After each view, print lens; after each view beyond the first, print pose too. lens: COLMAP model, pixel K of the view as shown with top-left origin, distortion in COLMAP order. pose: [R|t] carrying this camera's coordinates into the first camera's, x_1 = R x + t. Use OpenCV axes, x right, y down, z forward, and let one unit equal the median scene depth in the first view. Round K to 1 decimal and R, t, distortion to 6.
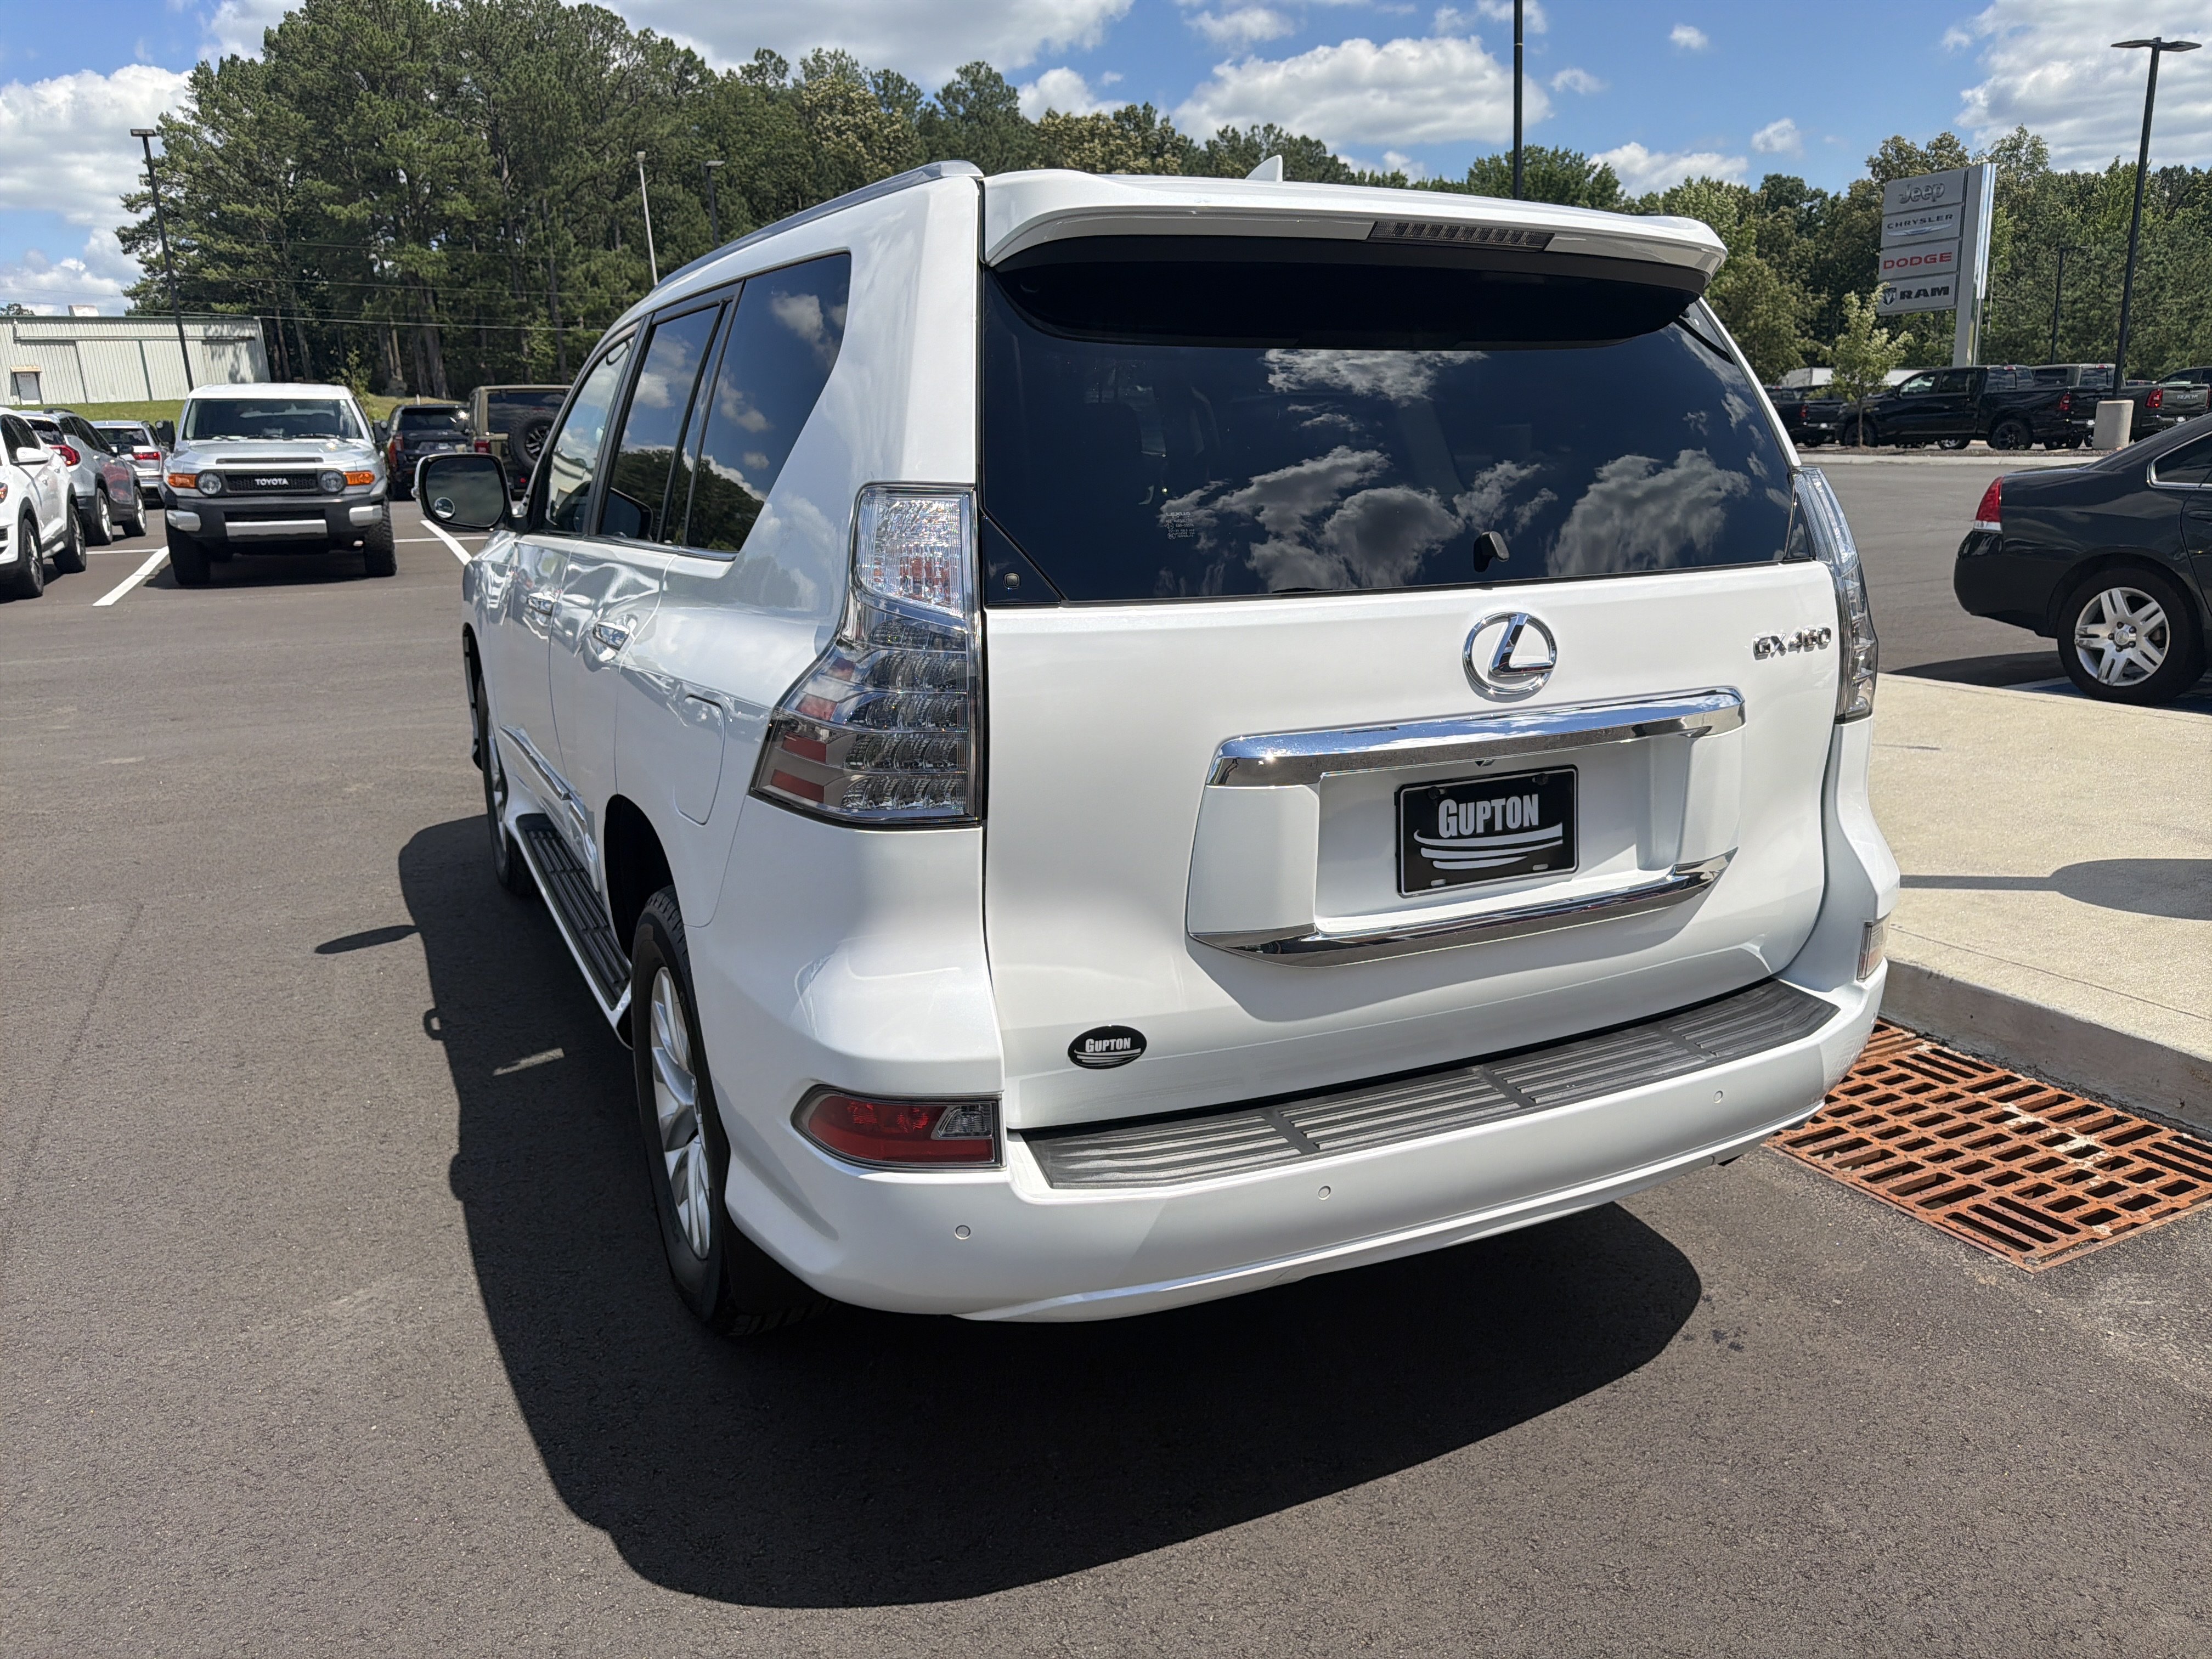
lens RADIAL K [[1582.1, 0, 1097.5], [0, 1582.1, 824.5], [0, 0, 1]] dist [0.015610, -0.017419]
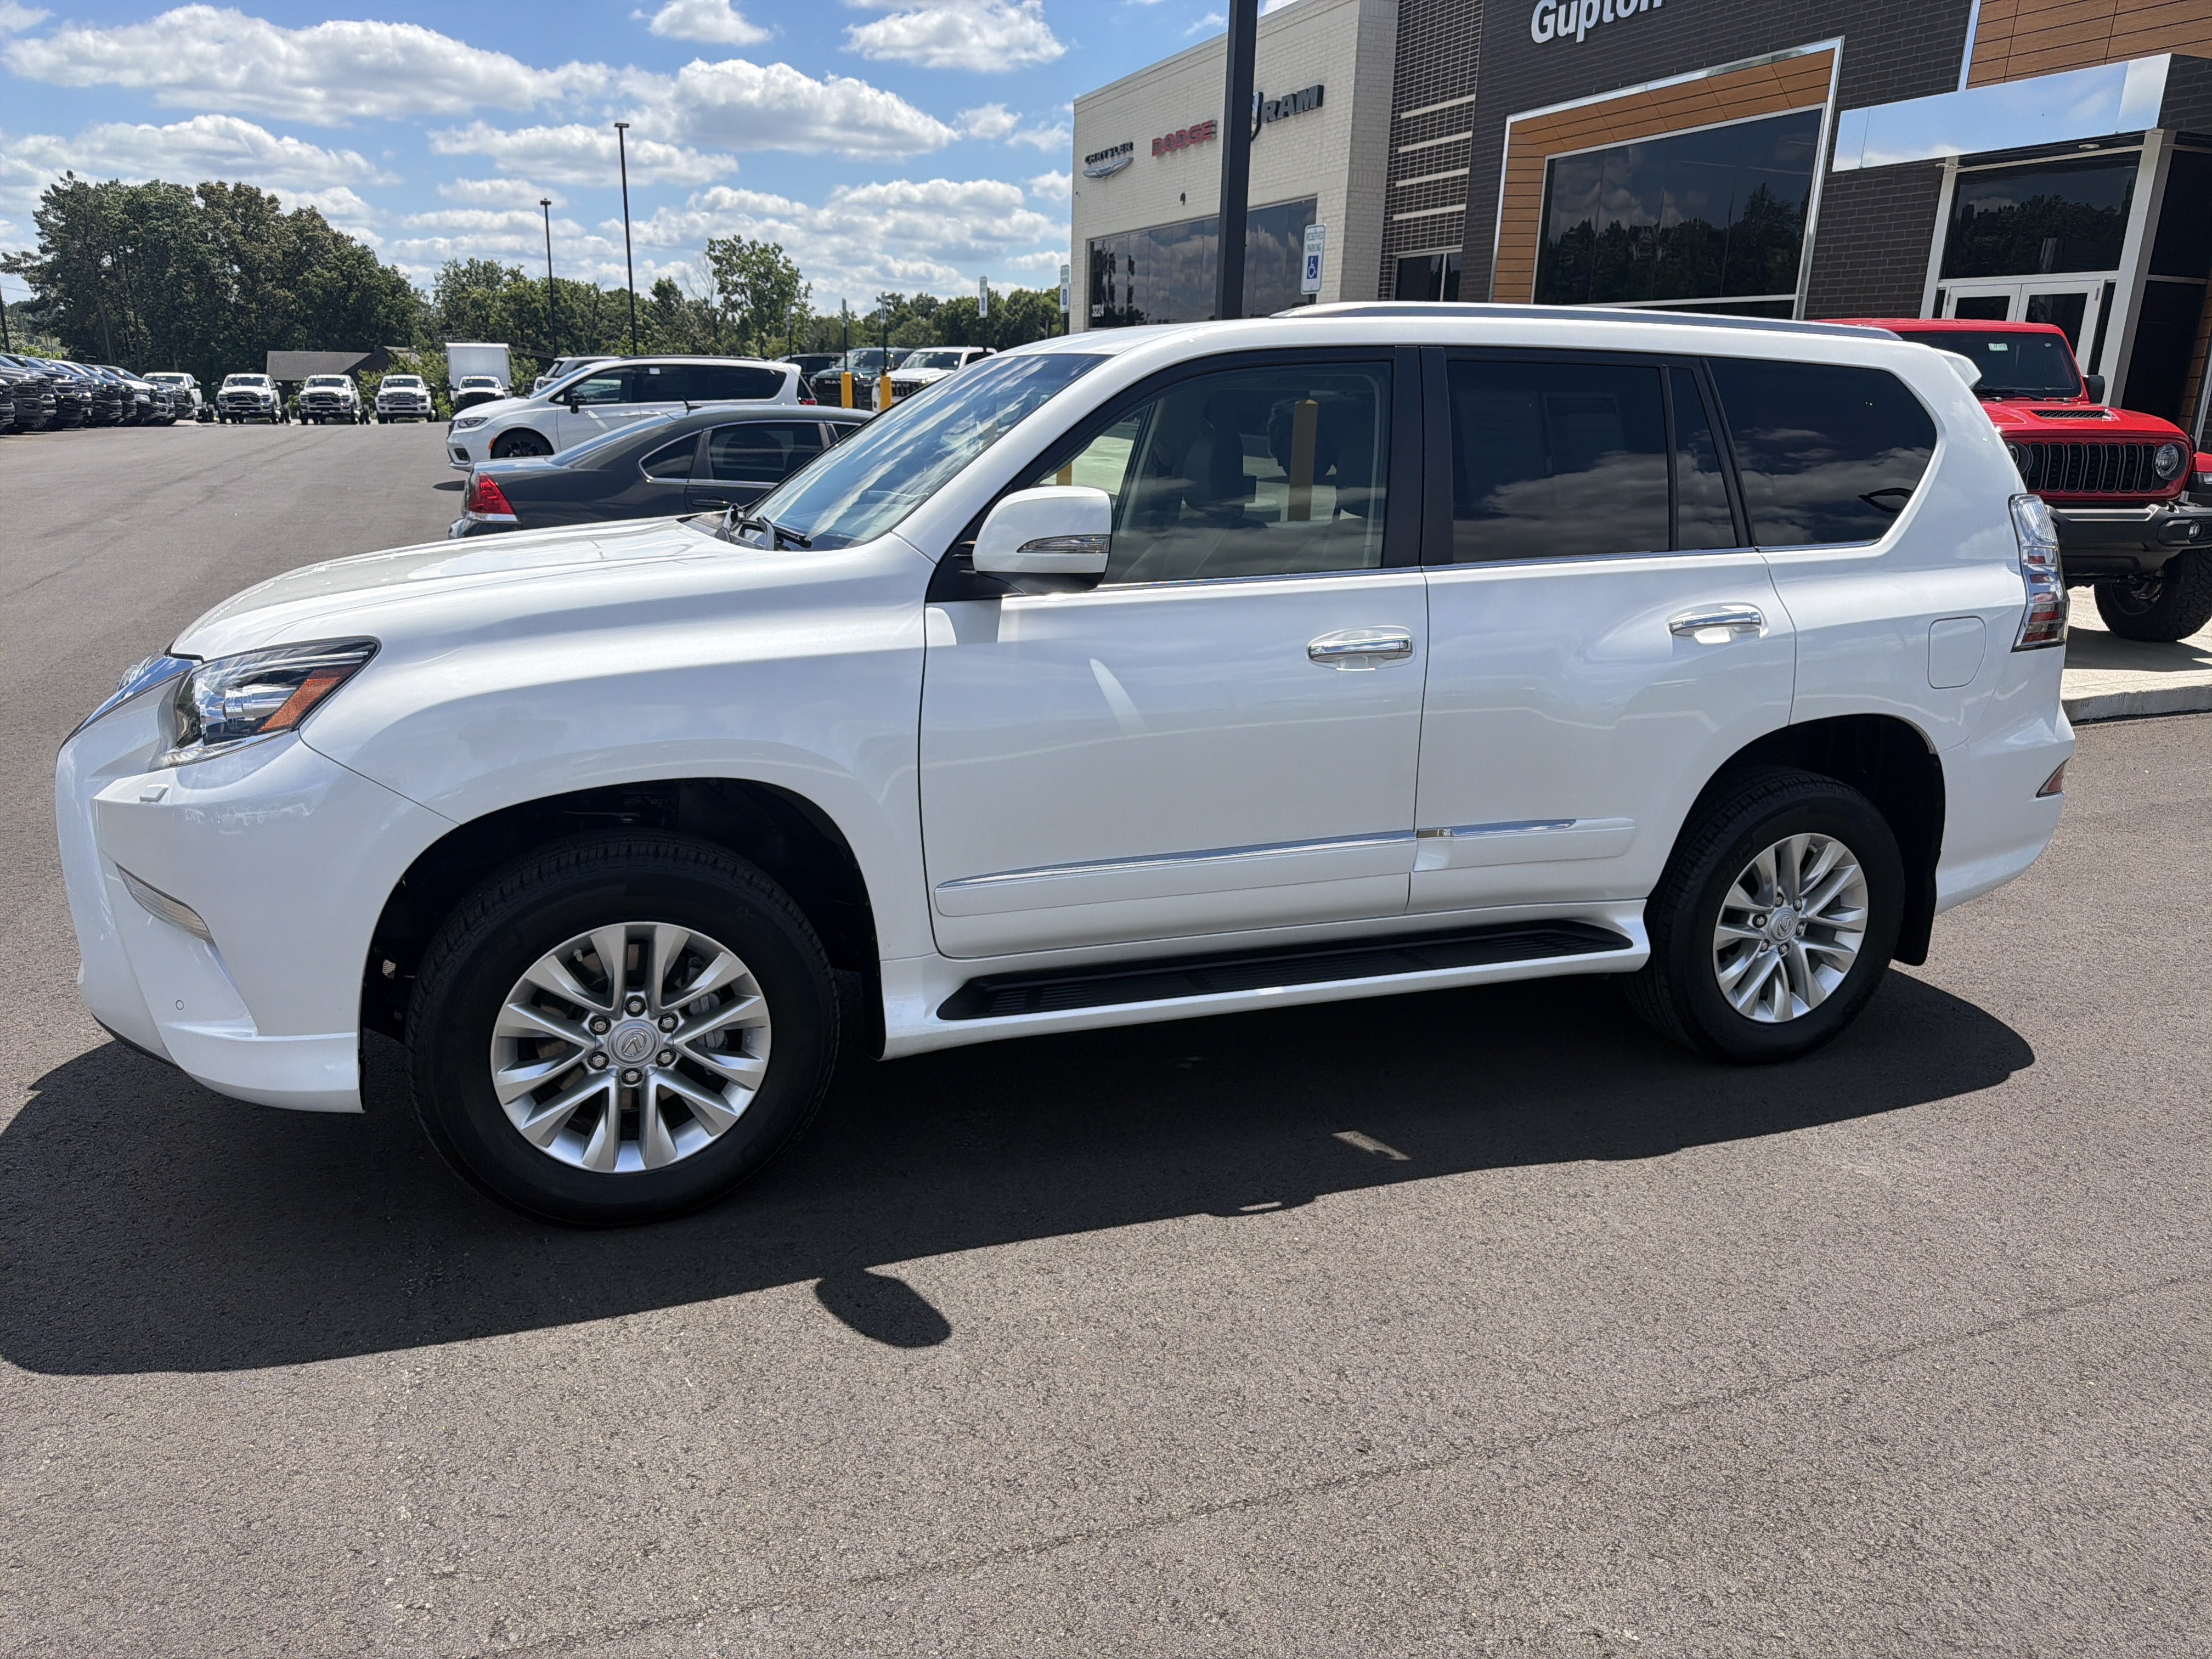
lens RADIAL K [[1582.1, 0, 1102.8], [0, 1582.1, 827.3], [0, 0, 1]] dist [0.015610, -0.017419]
pose [[0.081814, -0.231192, 0.969462, -0.189177], [0.218091, 0.953301, 0.208933, -0.039145], [-0.972493, 0.194337, 0.128414, 0.155925]]
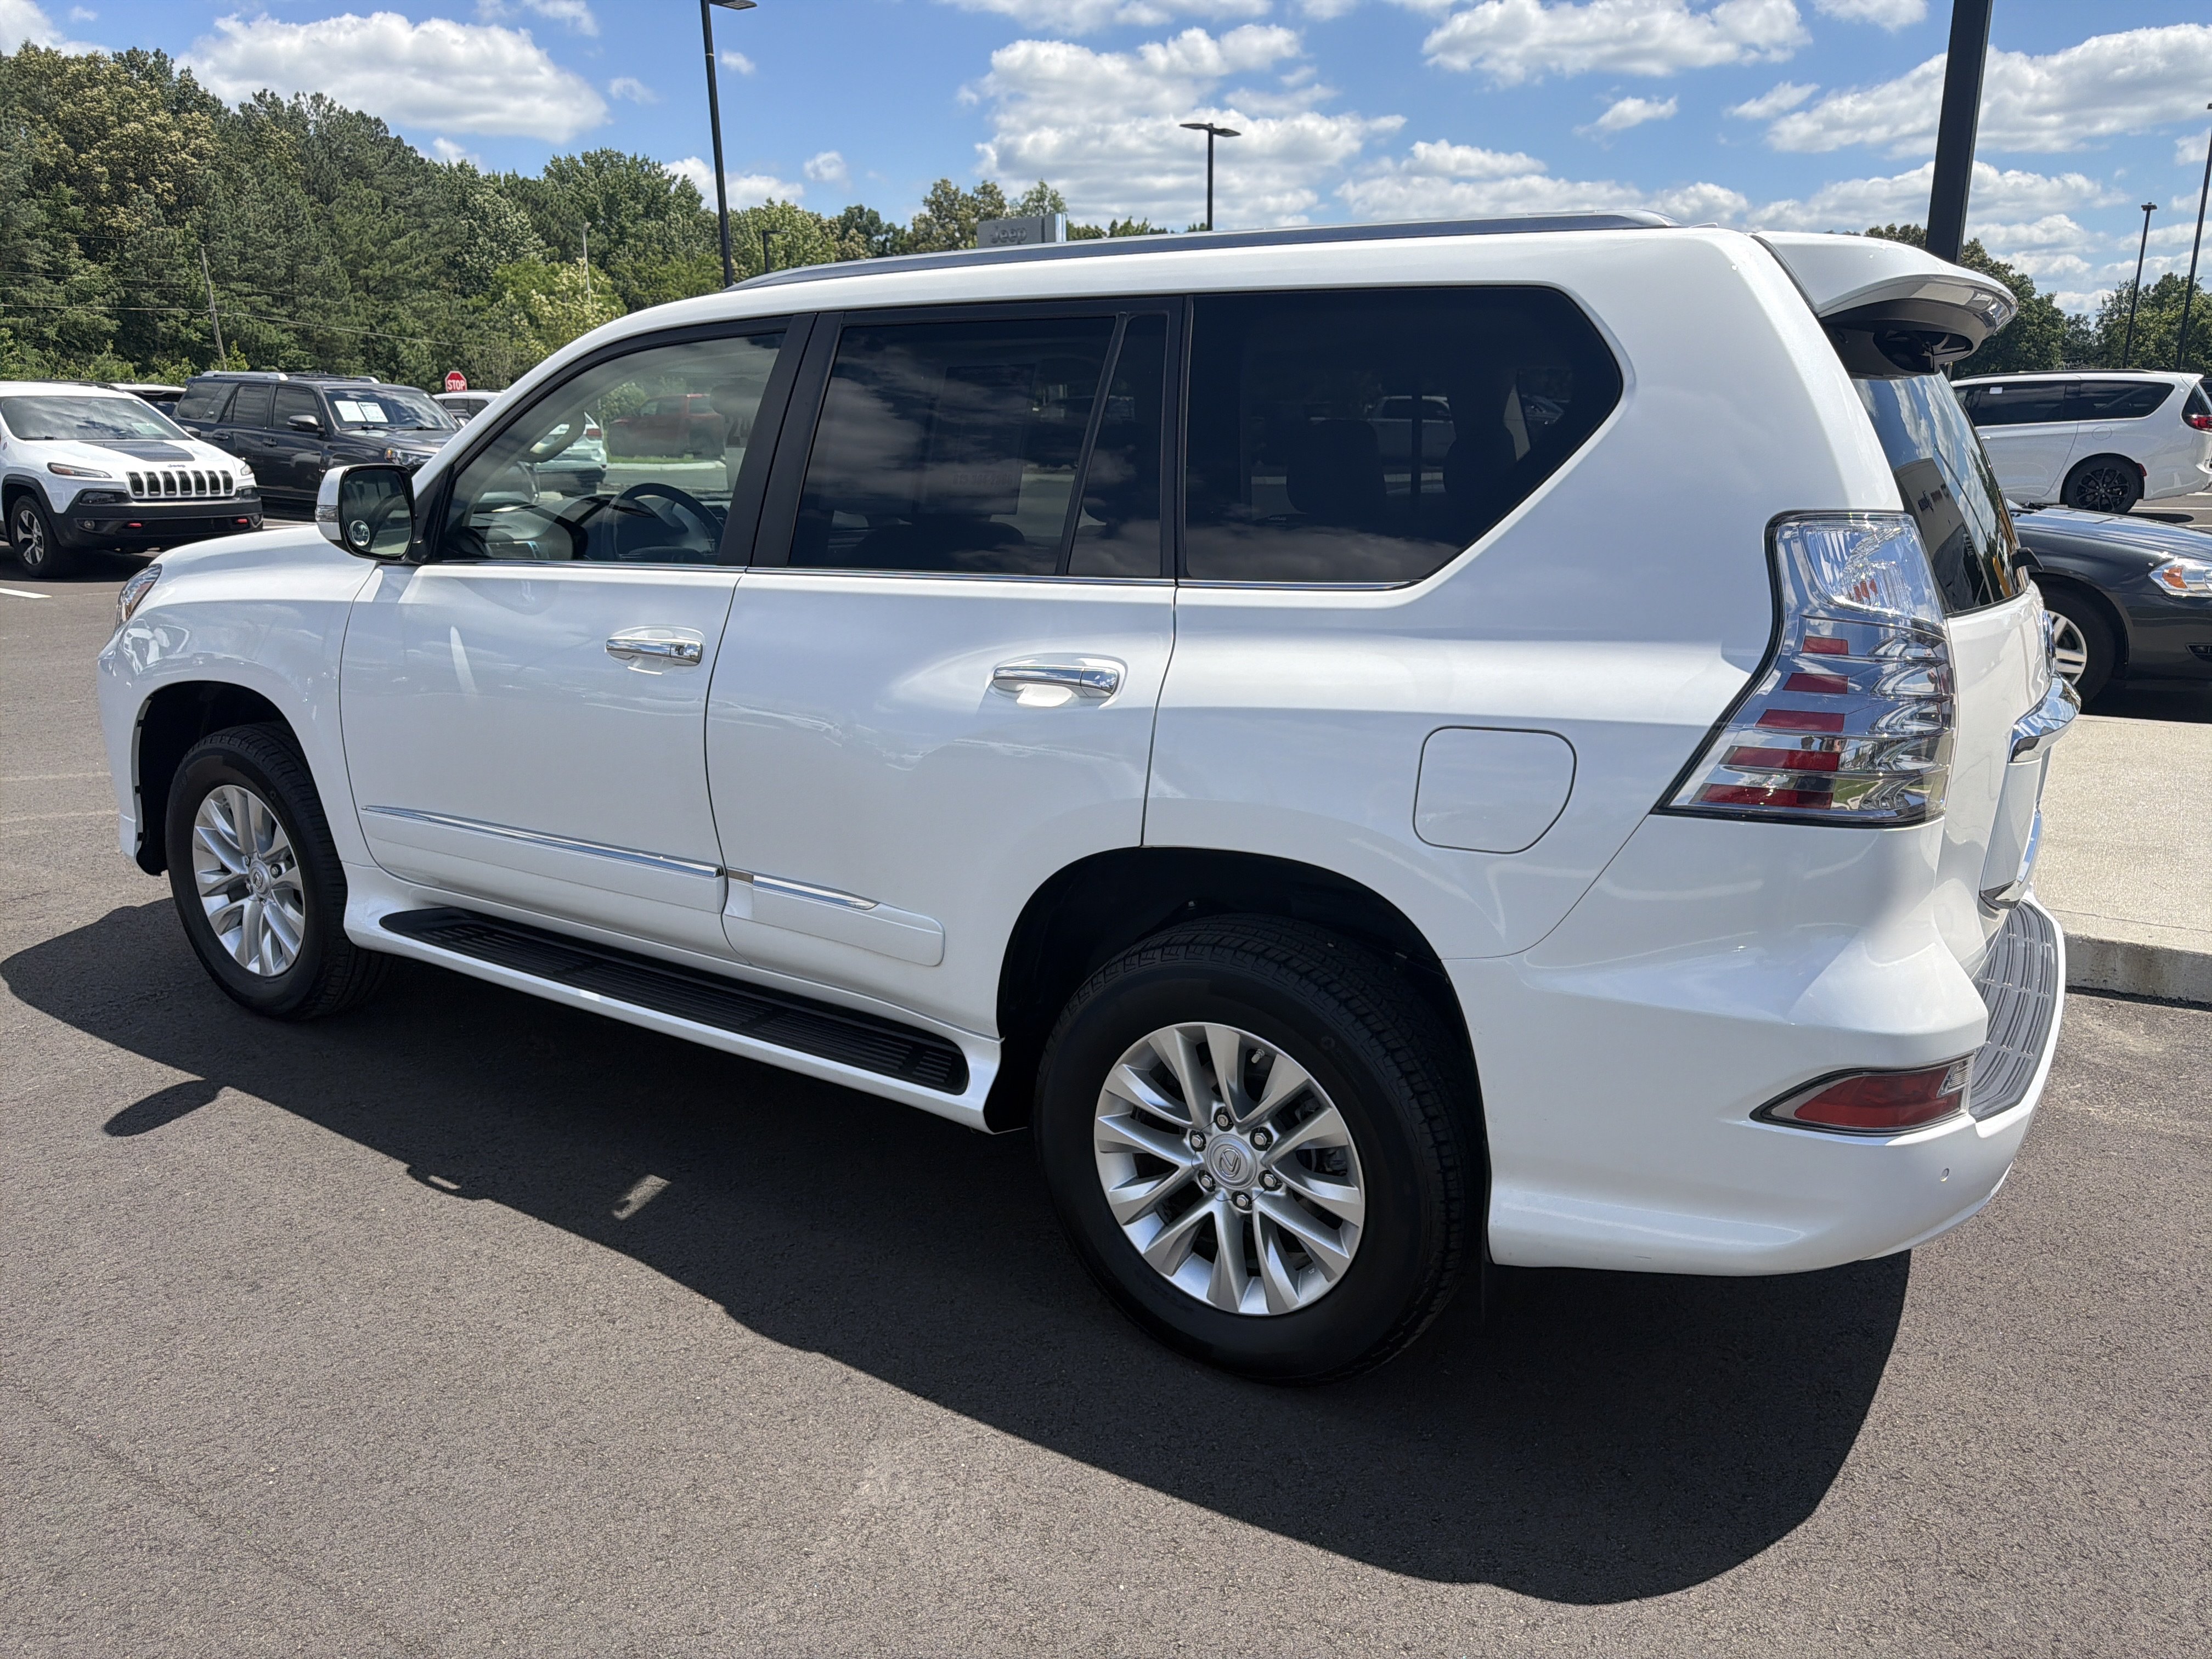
lens RADIAL K [[1582.1, 0, 1094.4], [0, 1582.1, 840.1], [0, 0, 1]] dist [0.015610, -0.017419]
pose [[0.857265, -0.107734, 0.503477, -0.086178], [0.105563, 0.993867, 0.032927, -0.006103], [-0.503937, 0.024921, 0.863381, 0.023907]]
